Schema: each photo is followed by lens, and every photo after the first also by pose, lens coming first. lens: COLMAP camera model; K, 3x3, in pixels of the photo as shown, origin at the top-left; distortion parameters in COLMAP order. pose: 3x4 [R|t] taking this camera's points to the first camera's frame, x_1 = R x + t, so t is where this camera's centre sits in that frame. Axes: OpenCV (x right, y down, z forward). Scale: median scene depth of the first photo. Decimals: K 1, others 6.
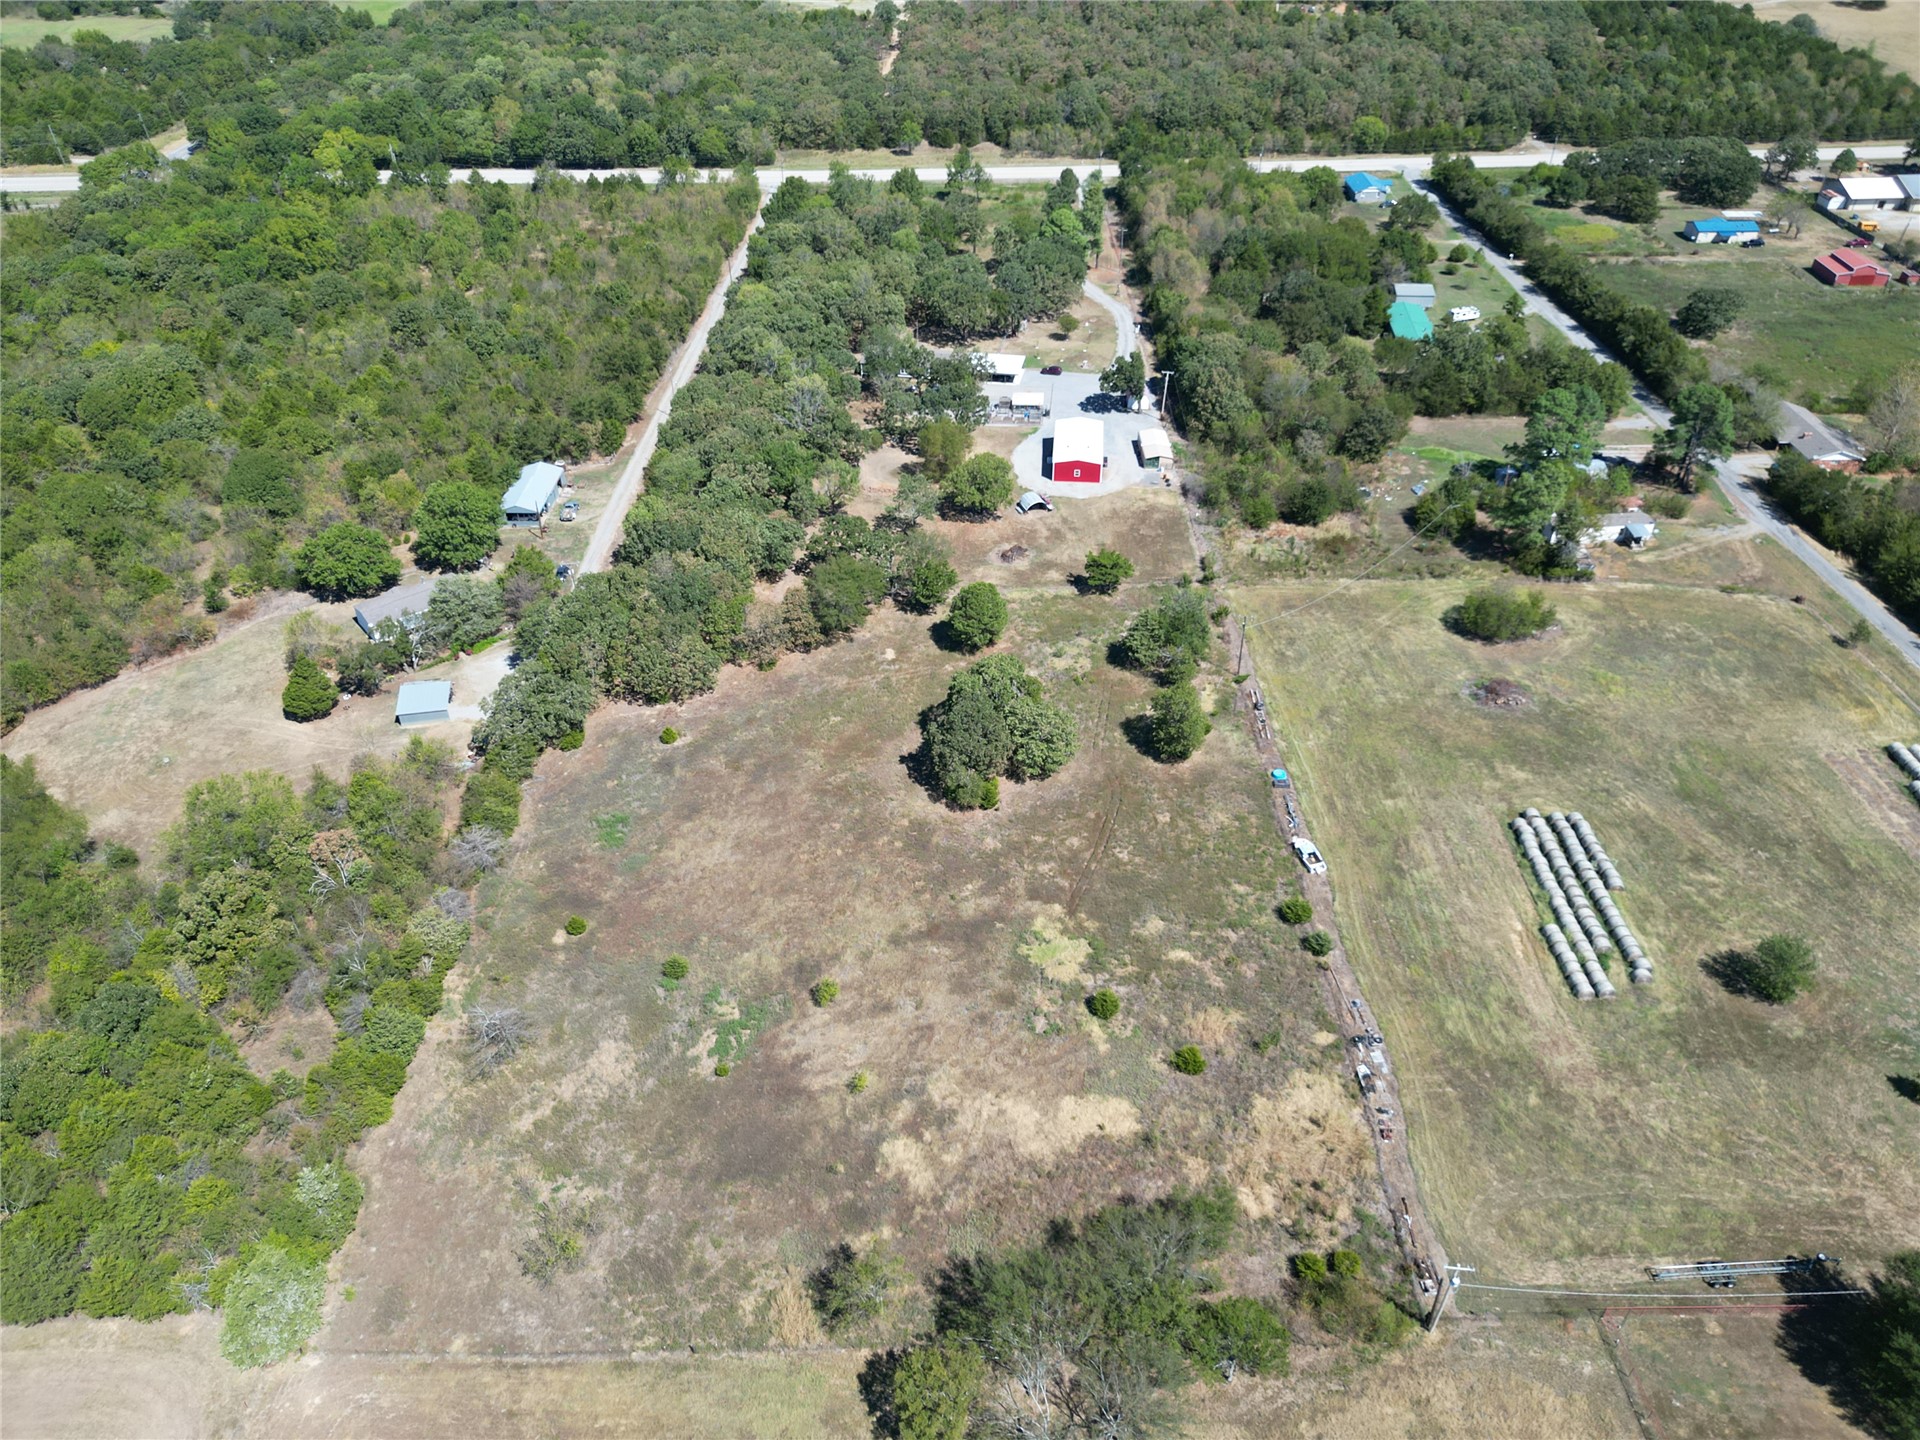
lens RADIAL K [[1360.4, 0, 966.5], [0, 1360.4, 718.8], [0, 0, 1]] dist [0.049965, -0.063621]
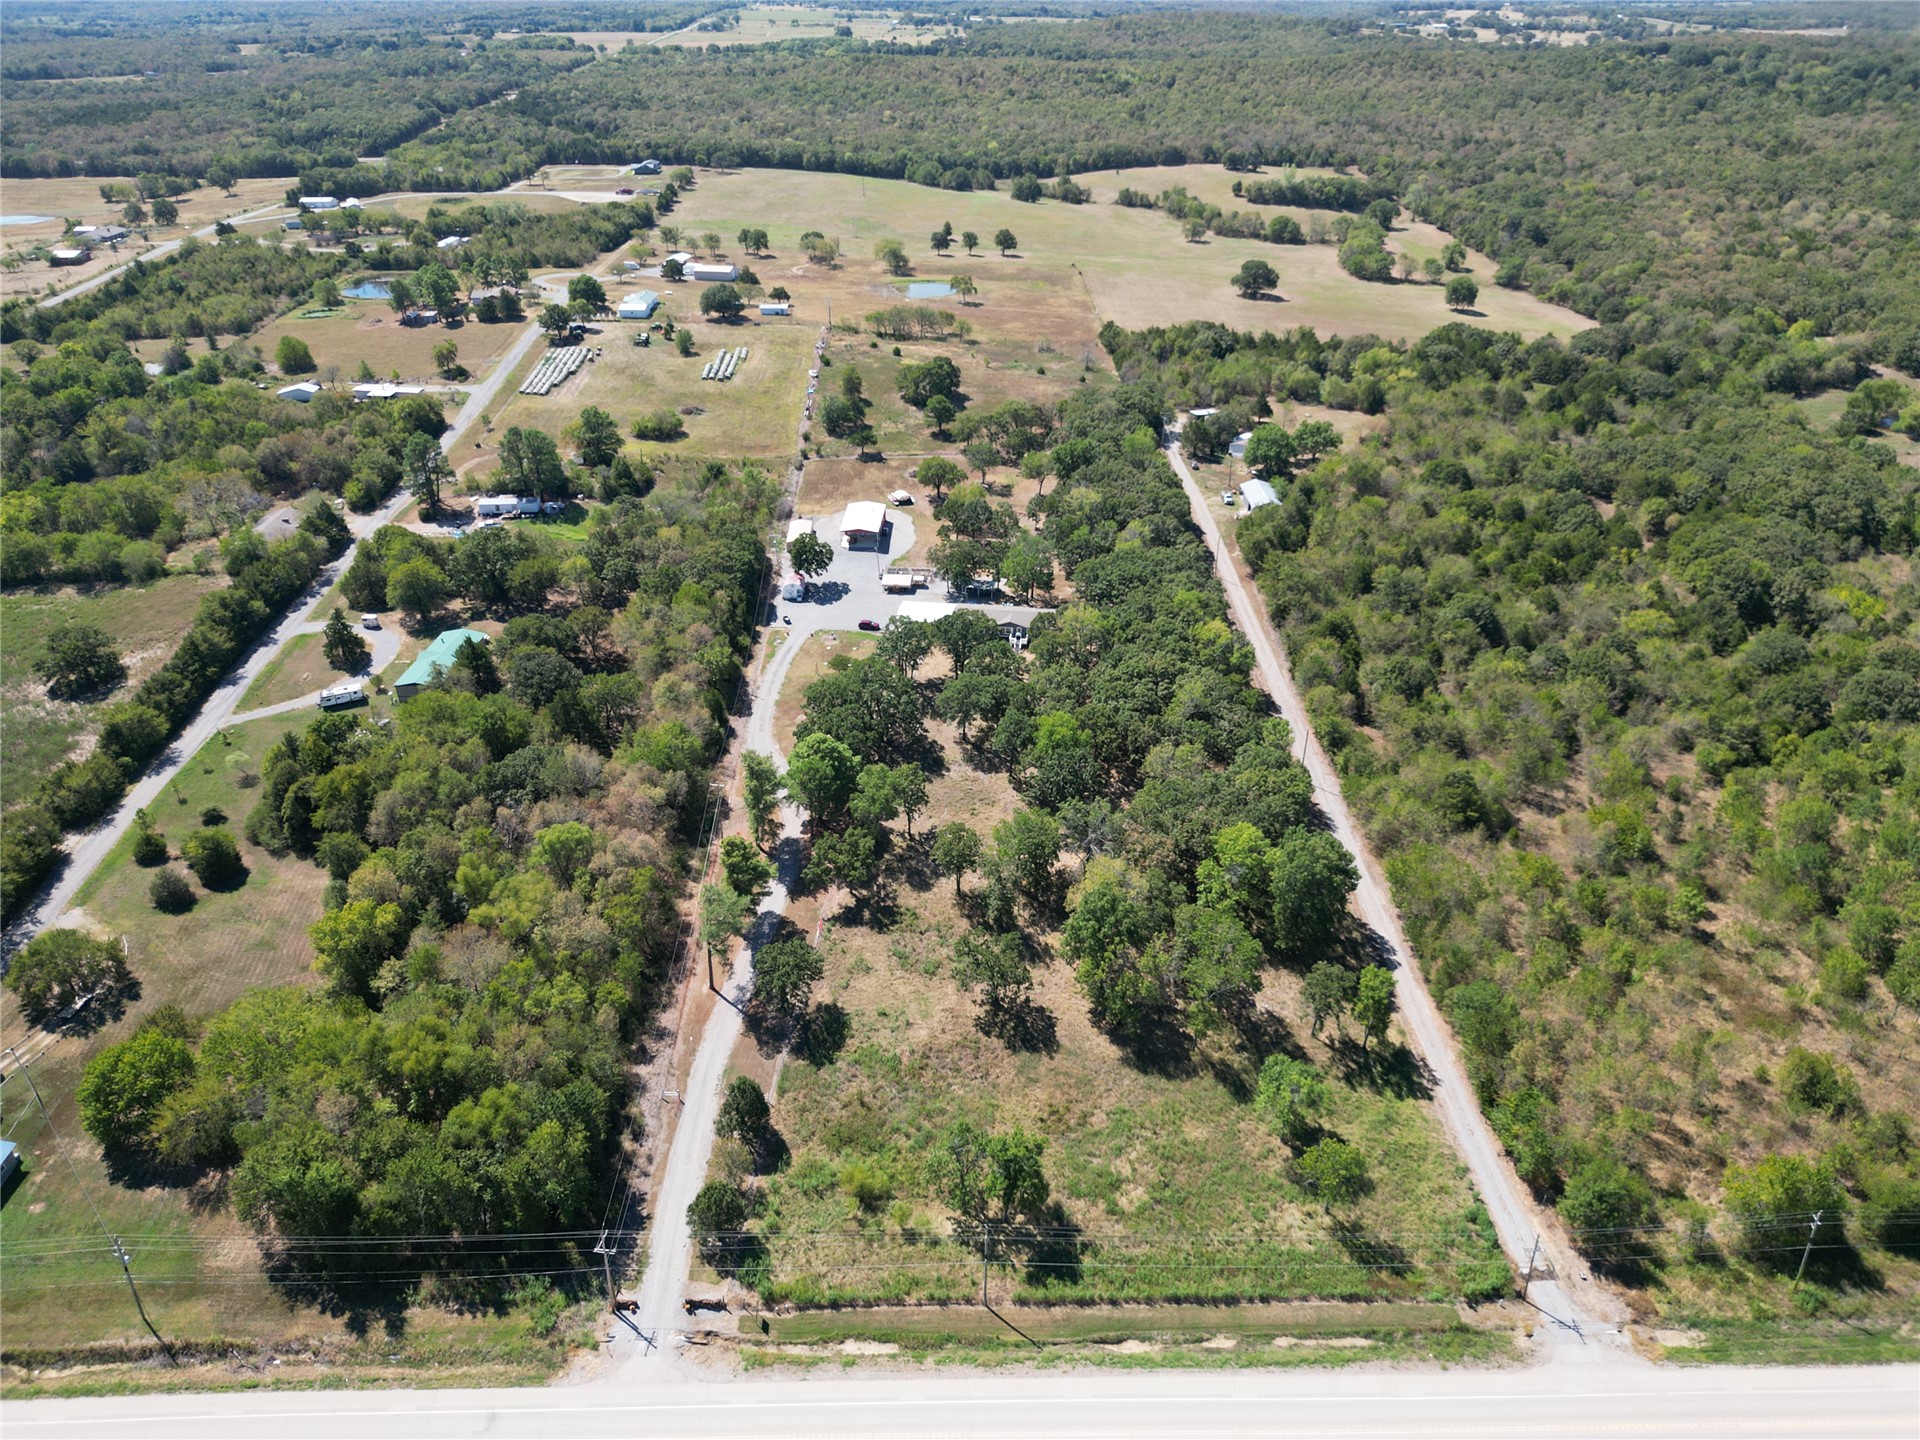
lens RADIAL K [[1346.1, 0, 974.5], [0, 1346.1, 722.5], [0, 0, 1]] dist [0.047146, -0.036346]
pose [[-0.999316, 0.022208, -0.029554, 0.024988], [-0.018167, 0.401230, 0.915797, -1.733086], [0.032196, 0.915708, -0.400553, 2.278767]]
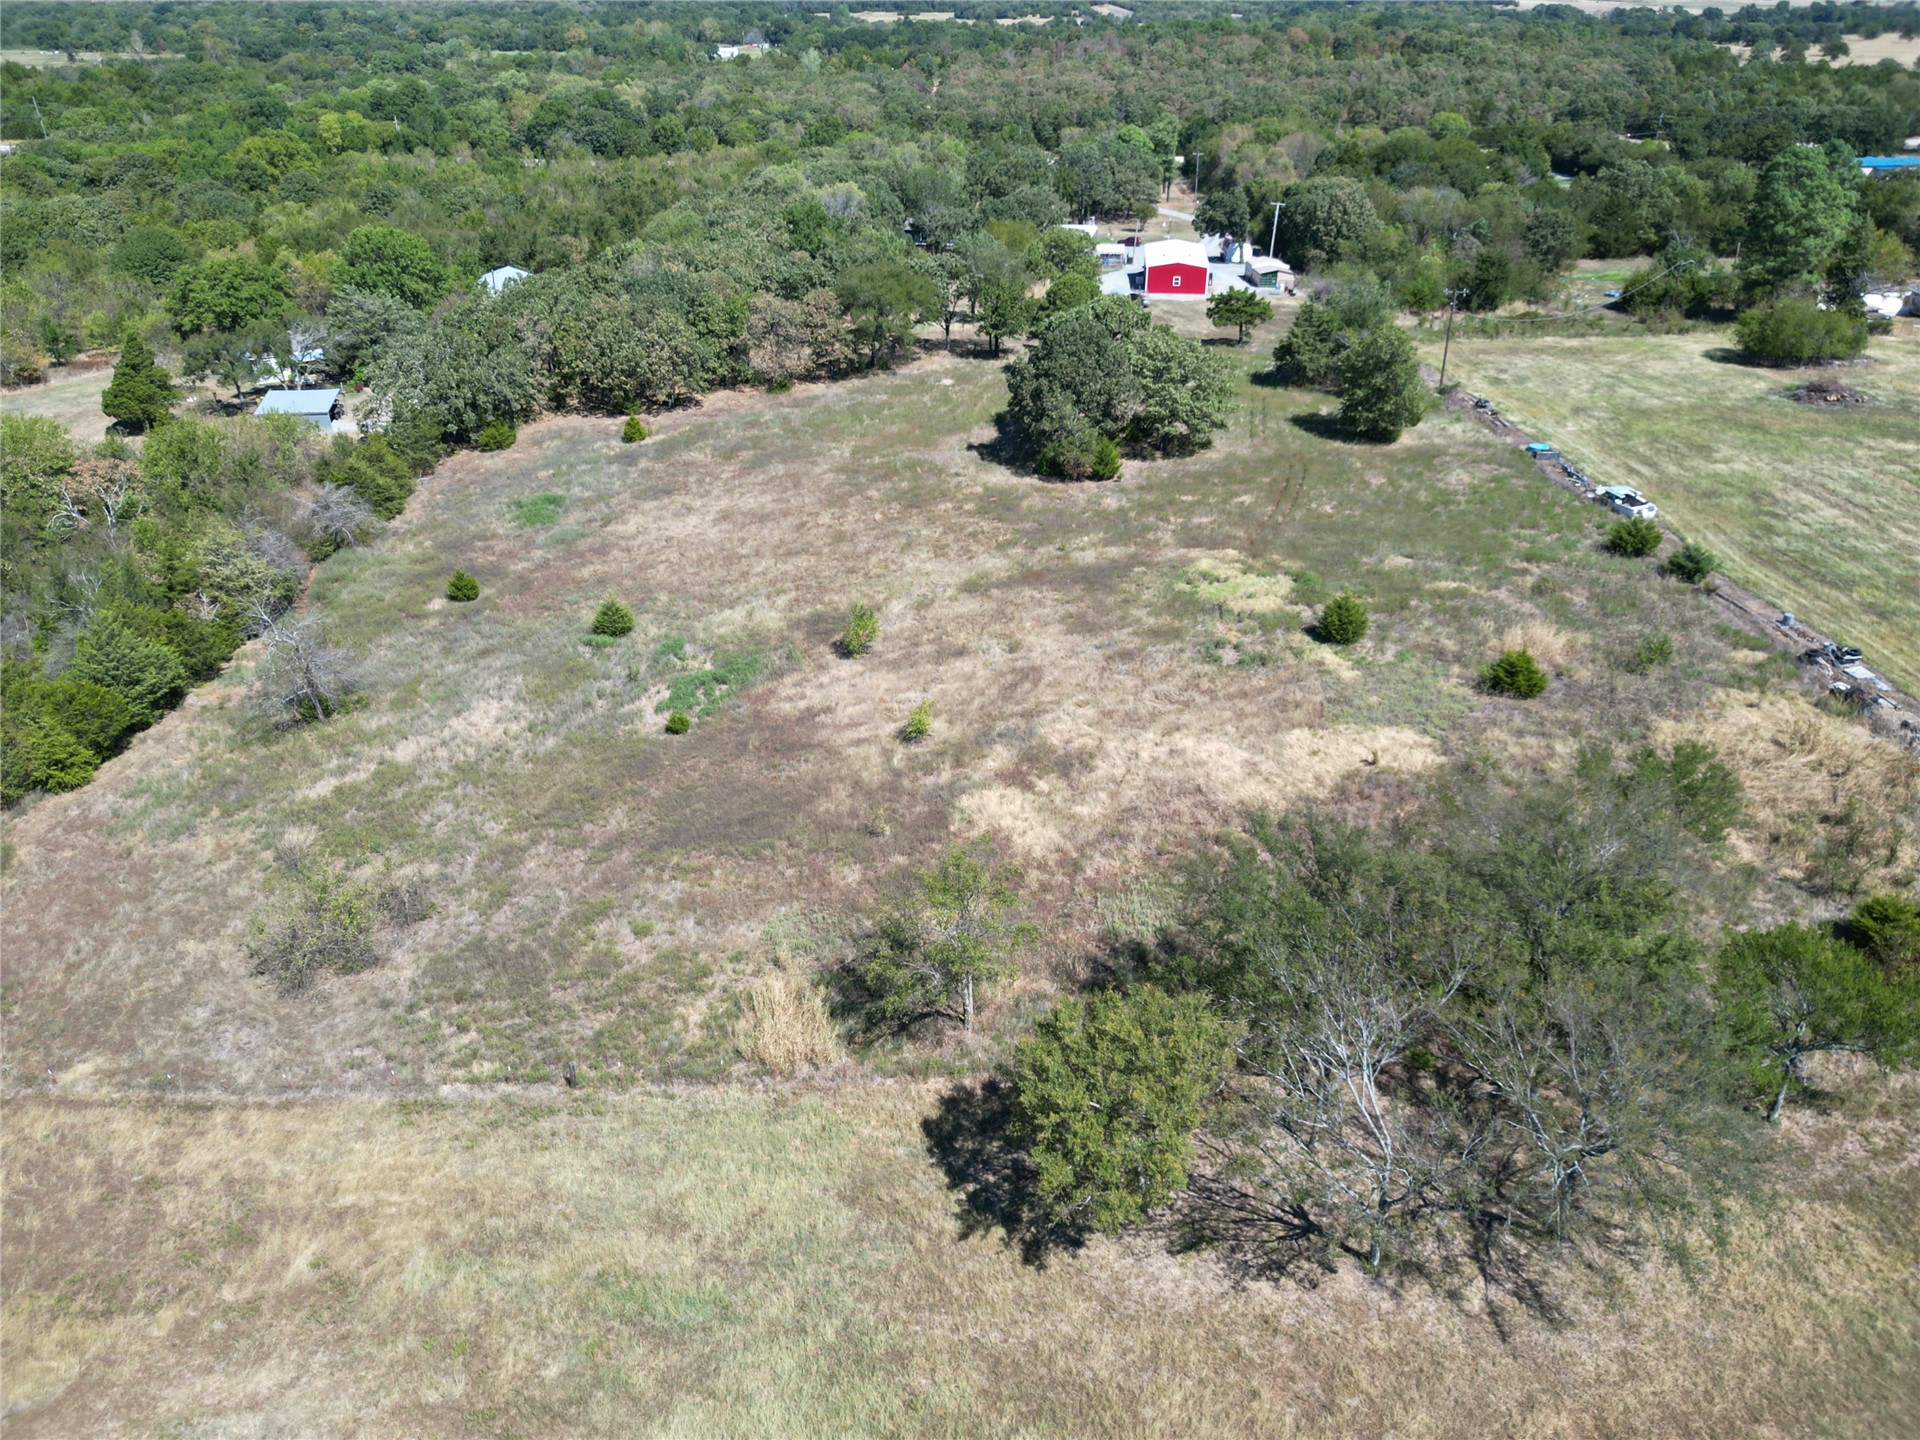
lens RADIAL K [[1362.5, 0, 961.6], [0, 1362.5, 708.4], [0, 0, 1]] dist [0.063706, -0.077830]
pose [[0.999785, 0.011241, -0.017402, -0.036353], [-0.013736, 0.988487, -0.150681, 0.249962], [0.015508, 0.150887, 0.988429, 0.320881]]
